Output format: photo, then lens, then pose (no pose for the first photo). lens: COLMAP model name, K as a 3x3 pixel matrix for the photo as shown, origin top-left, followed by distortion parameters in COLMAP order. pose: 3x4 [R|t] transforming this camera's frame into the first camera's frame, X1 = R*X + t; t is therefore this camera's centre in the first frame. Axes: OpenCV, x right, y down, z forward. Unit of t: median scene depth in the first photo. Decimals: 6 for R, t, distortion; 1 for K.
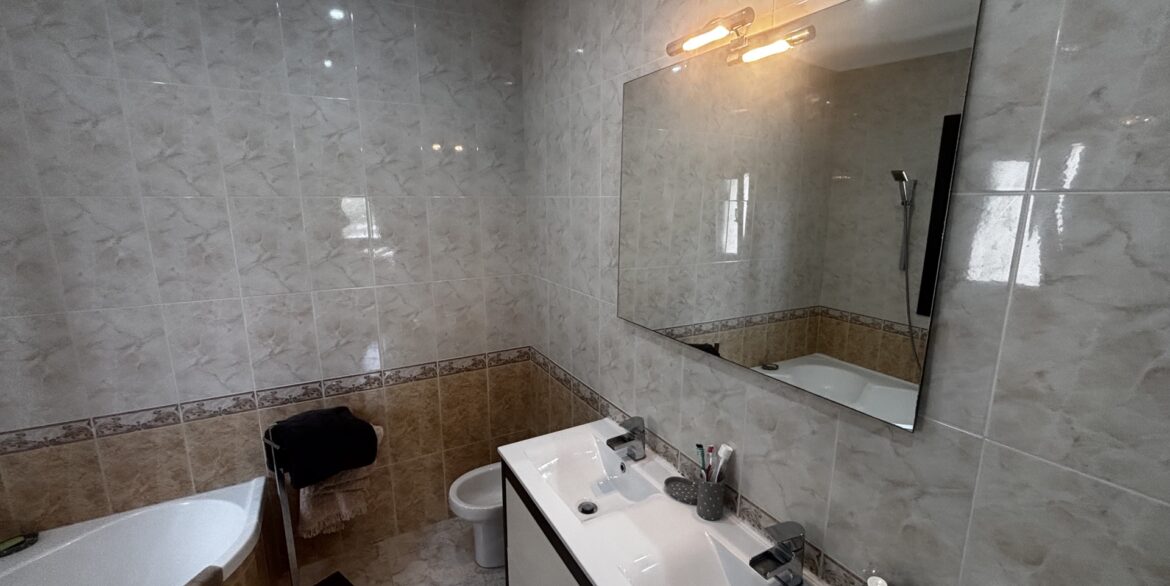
lens RADIAL K [[473.5, 0, 575.9], [0, 473.5, 295.1], [0, 0, 1]] dist [-0.000045, -0.000158]
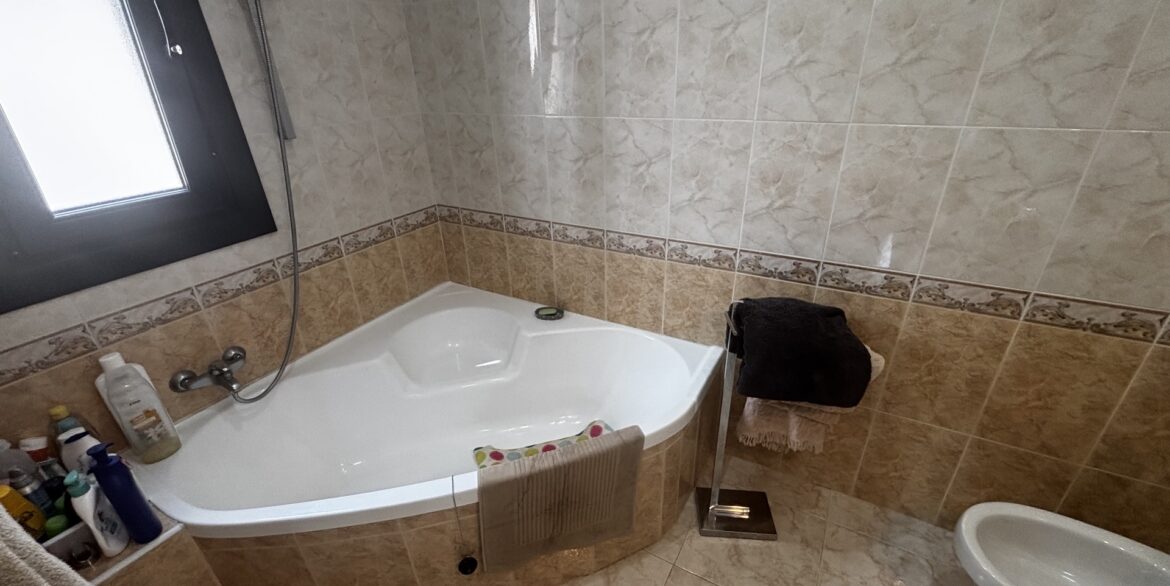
lens RADIAL K [[473.5, 0, 578.5], [0, 473.5, 291.0], [0, 0, 1]] dist [-0.000045, -0.000158]
pose [[0.530381, 0.351063, -0.771654, -0.183702], [-0.154535, 0.935014, 0.319167, 0.056436], [0.833555, -0.050033, 0.550166, 0.335846]]
